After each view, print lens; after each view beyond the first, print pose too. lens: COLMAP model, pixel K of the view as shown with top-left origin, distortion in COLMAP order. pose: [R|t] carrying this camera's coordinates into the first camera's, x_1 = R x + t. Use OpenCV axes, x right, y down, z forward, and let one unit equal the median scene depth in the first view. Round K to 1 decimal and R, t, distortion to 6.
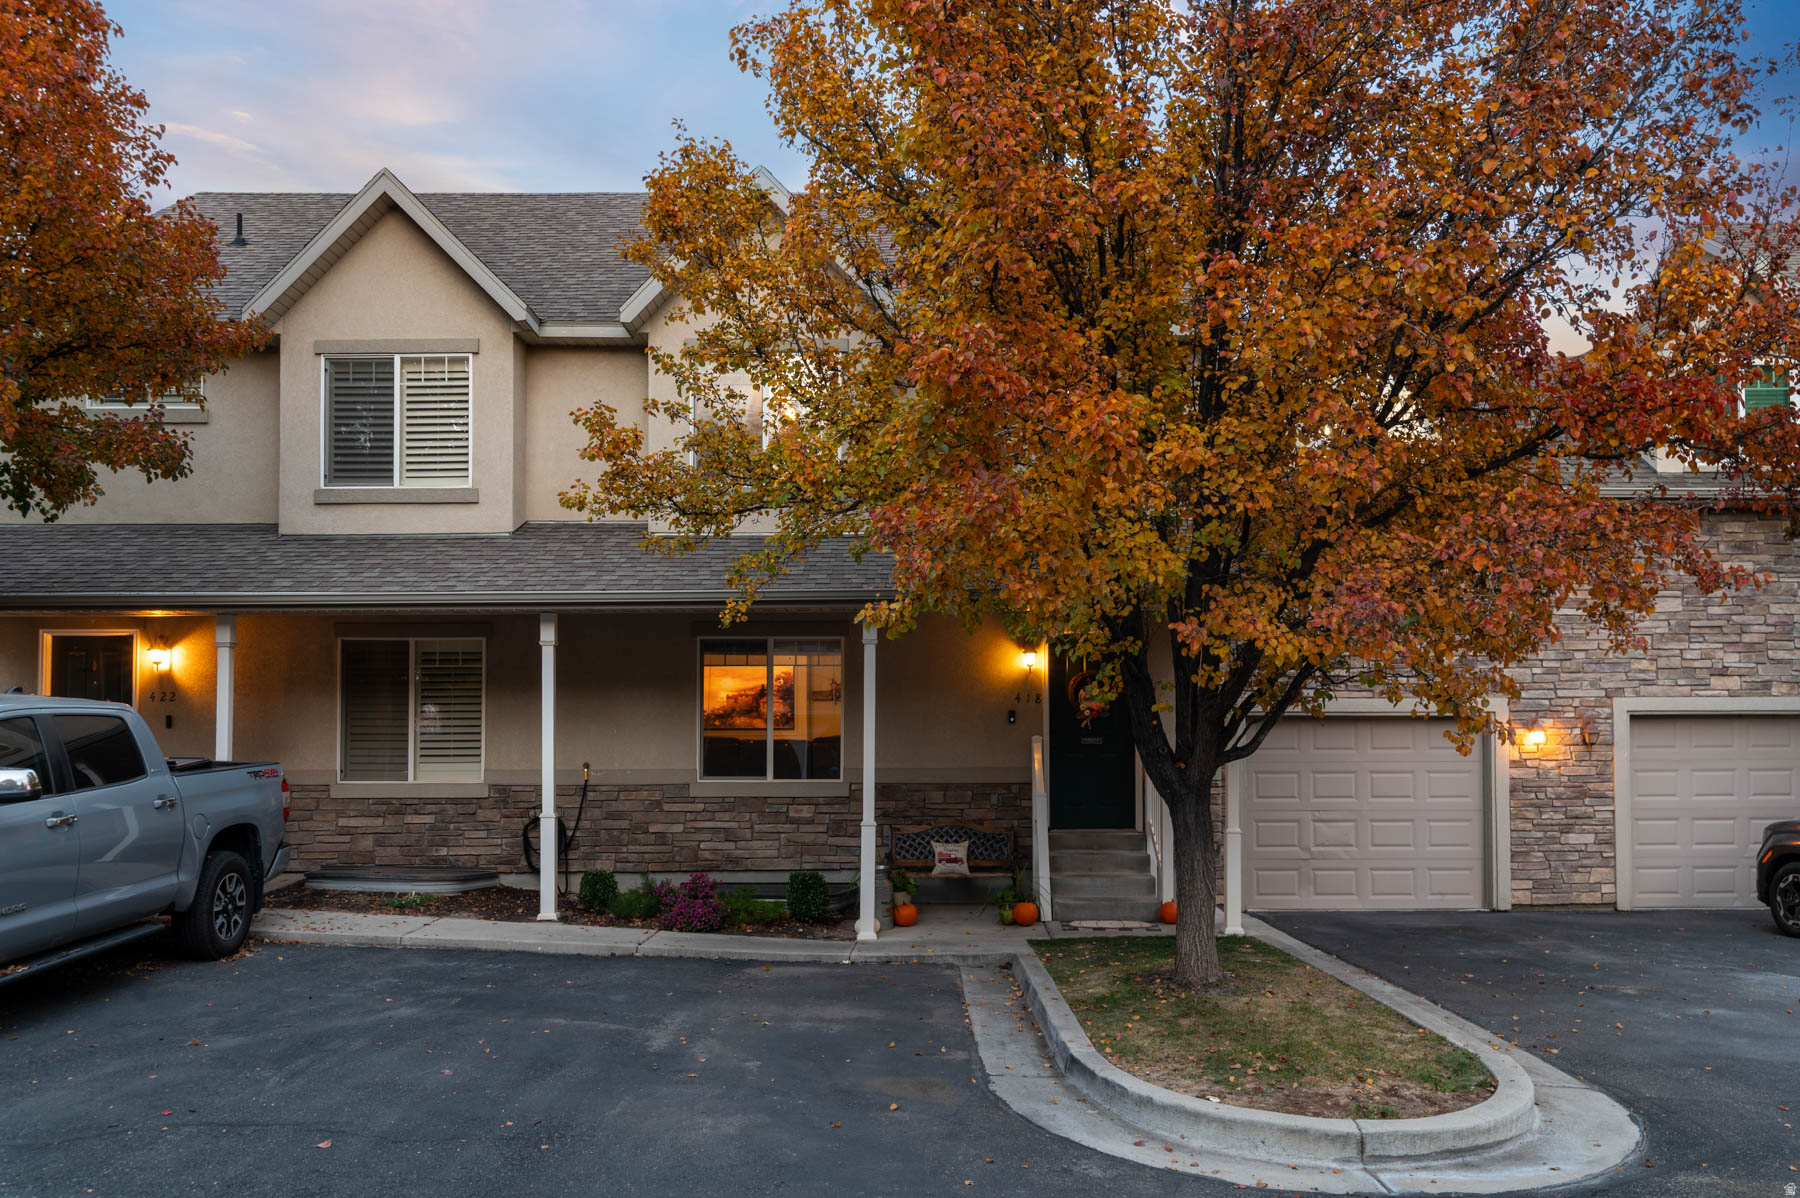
lens RADIAL K [[1367.3, 0, 899.0], [0, 1367.3, 730.1], [0, 0, 1]] dist [-0.001877, 0.002854]
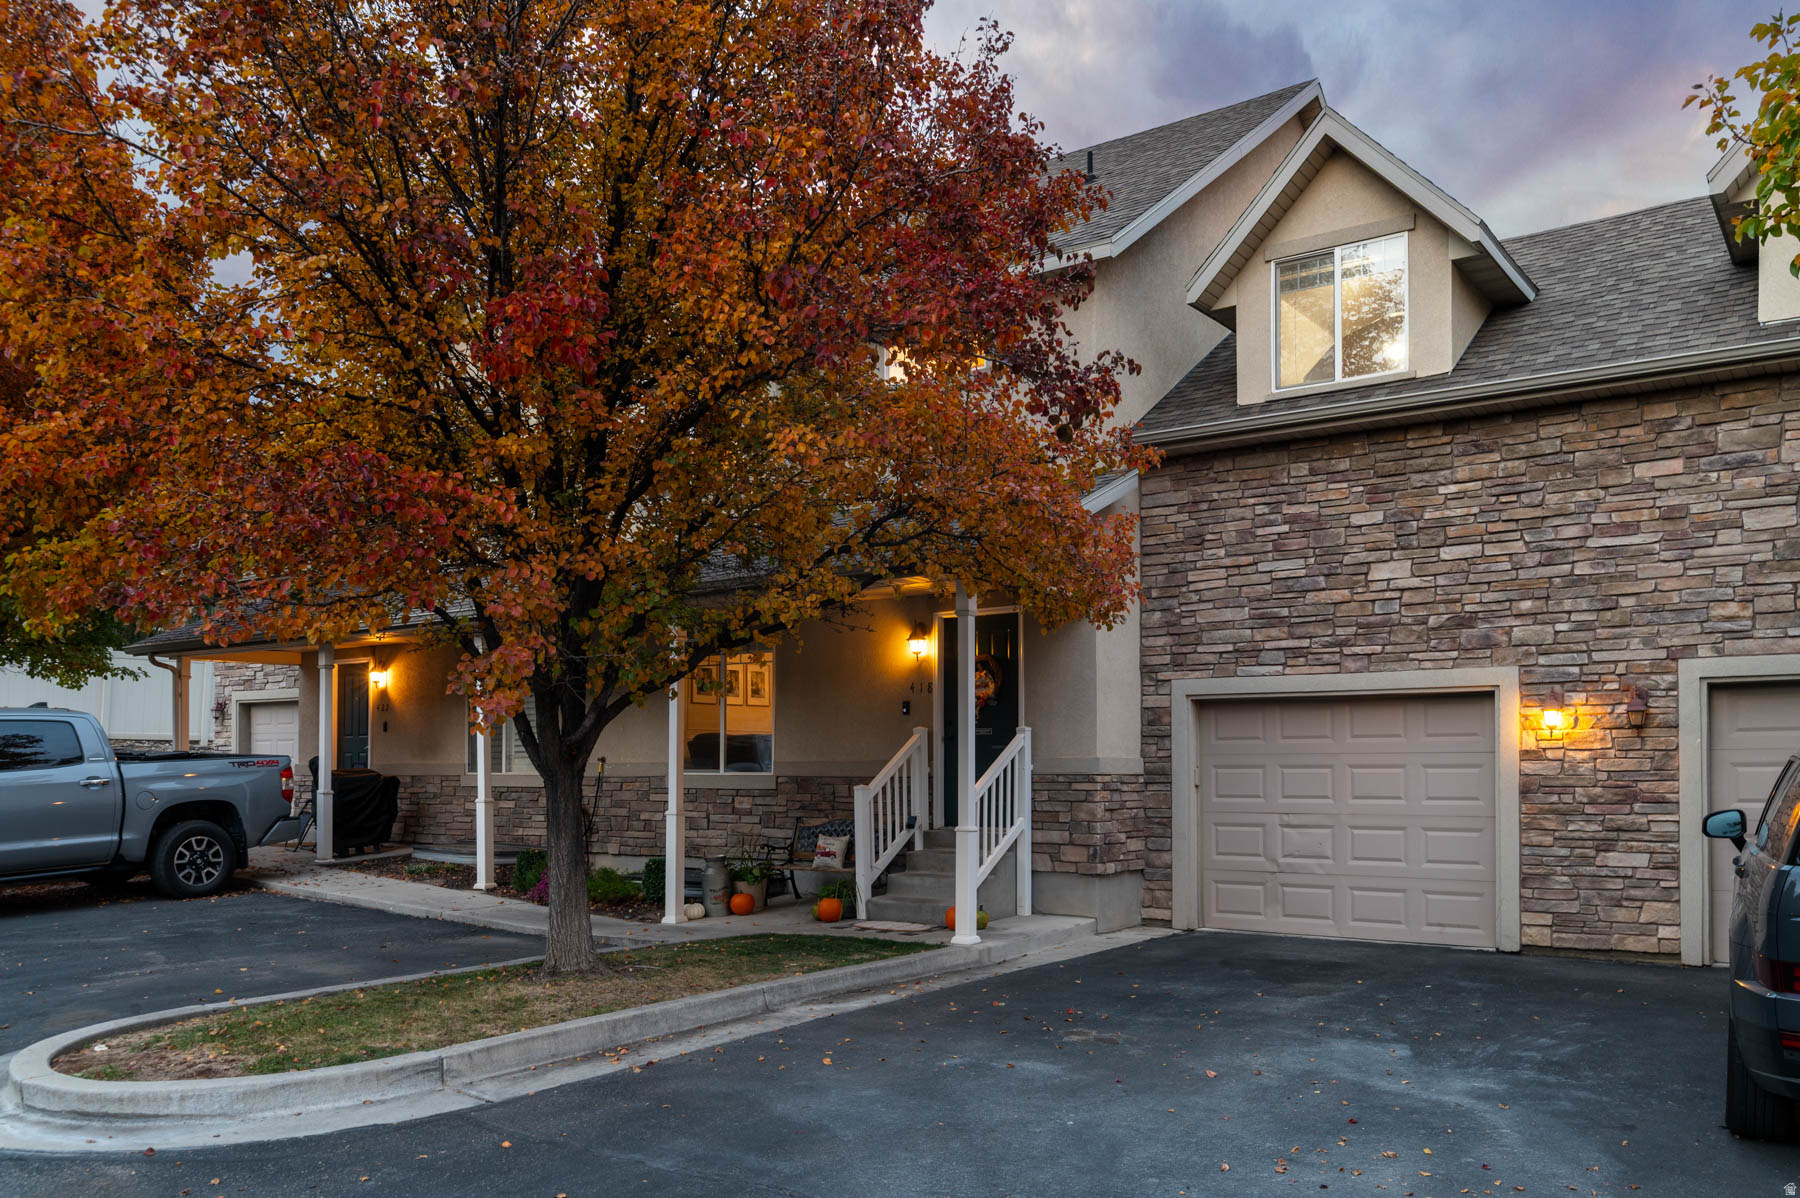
lens RADIAL K [[1369.3, 0, 901.6], [0, 1369.3, 755.2], [0, 0, 1]] dist [0.000787, -0.000115]
pose [[0.820823, -0.004393, -0.571166, 0.623802], [0.012055, 0.999881, 0.009634, 0.014241], [0.571056, -0.014794, 0.820778, 0.208841]]
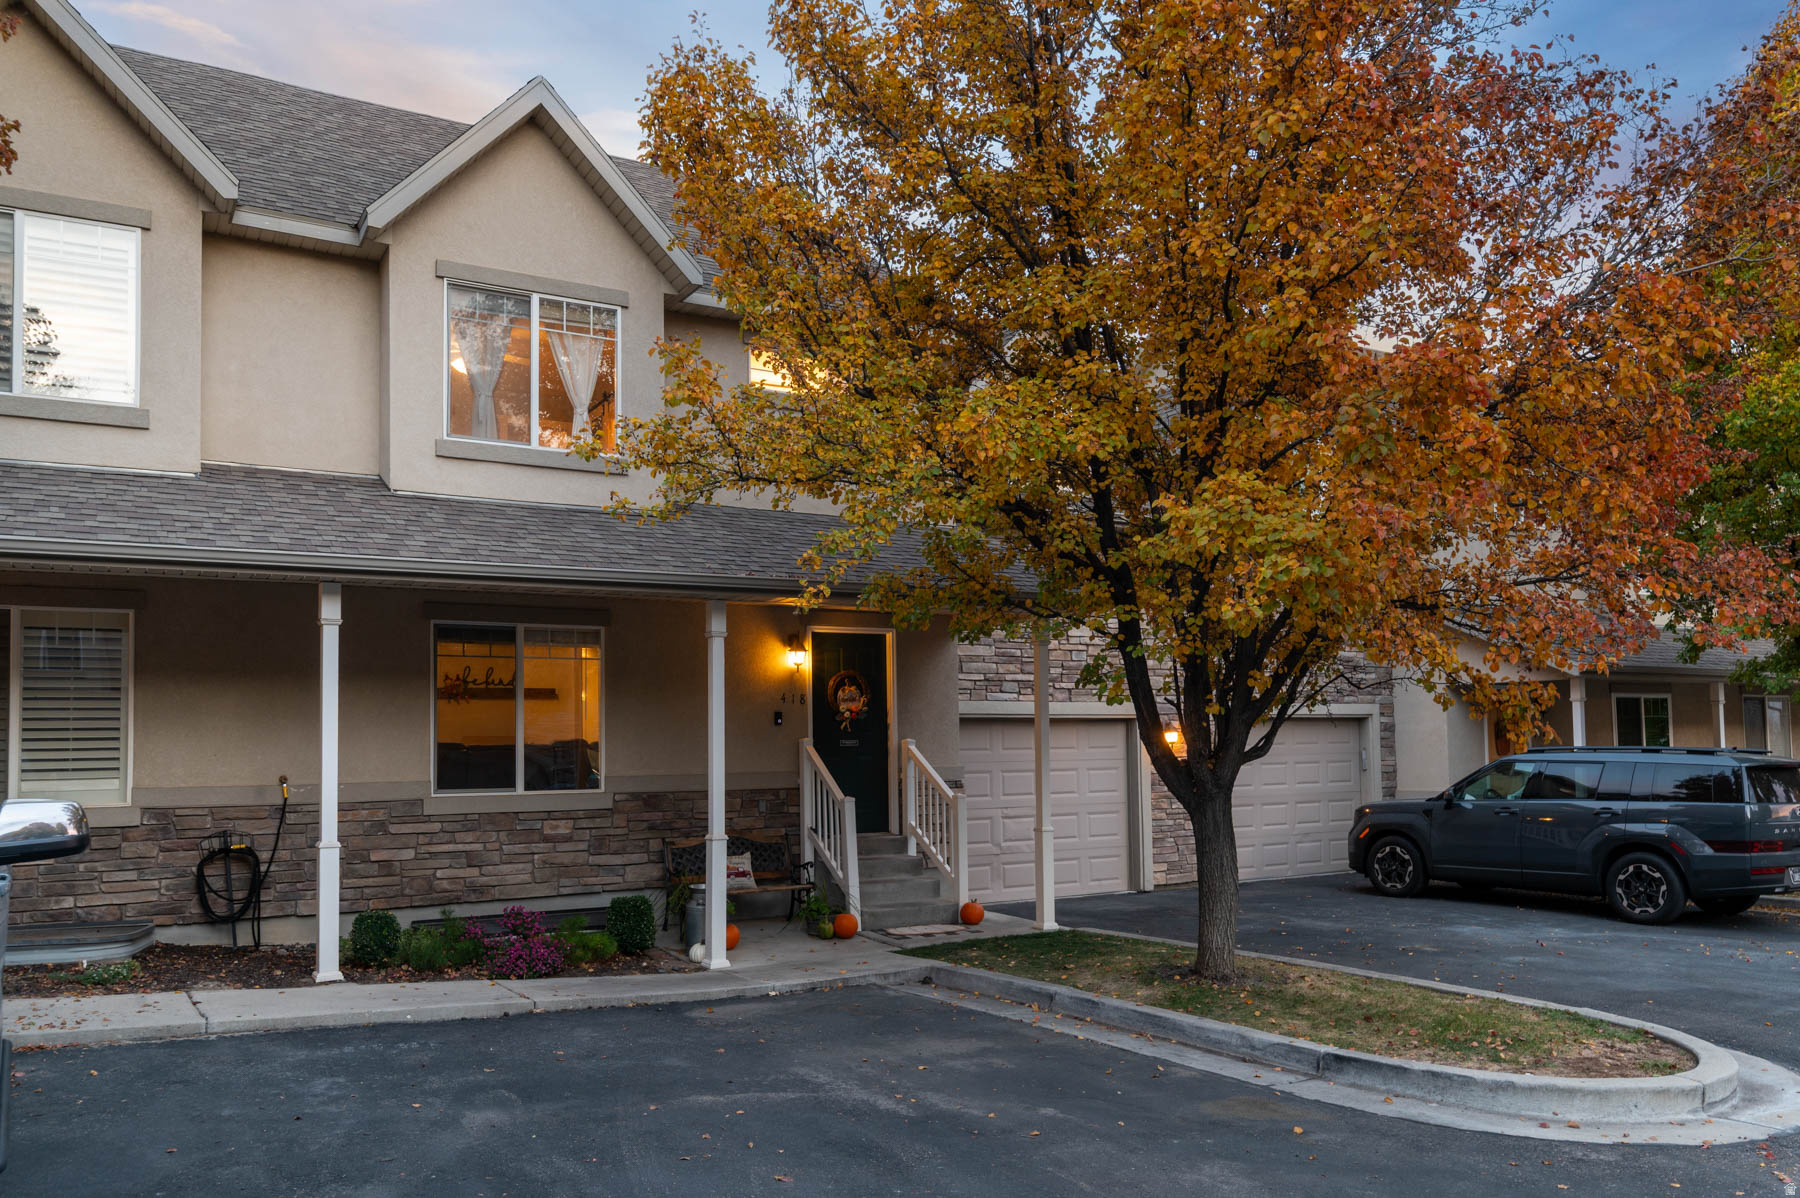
lens RADIAL K [[1362.0, 0, 902.3], [0, 1362.0, 691.5], [0, 0, 1]] dist [-0.003053, -0.003414]
pose [[0.851220, 0.012689, 0.524655, -0.336152], [0.002963, 0.999576, -0.028983, -0.000678], [-0.524800, 0.026226, 0.850822, 0.153171]]
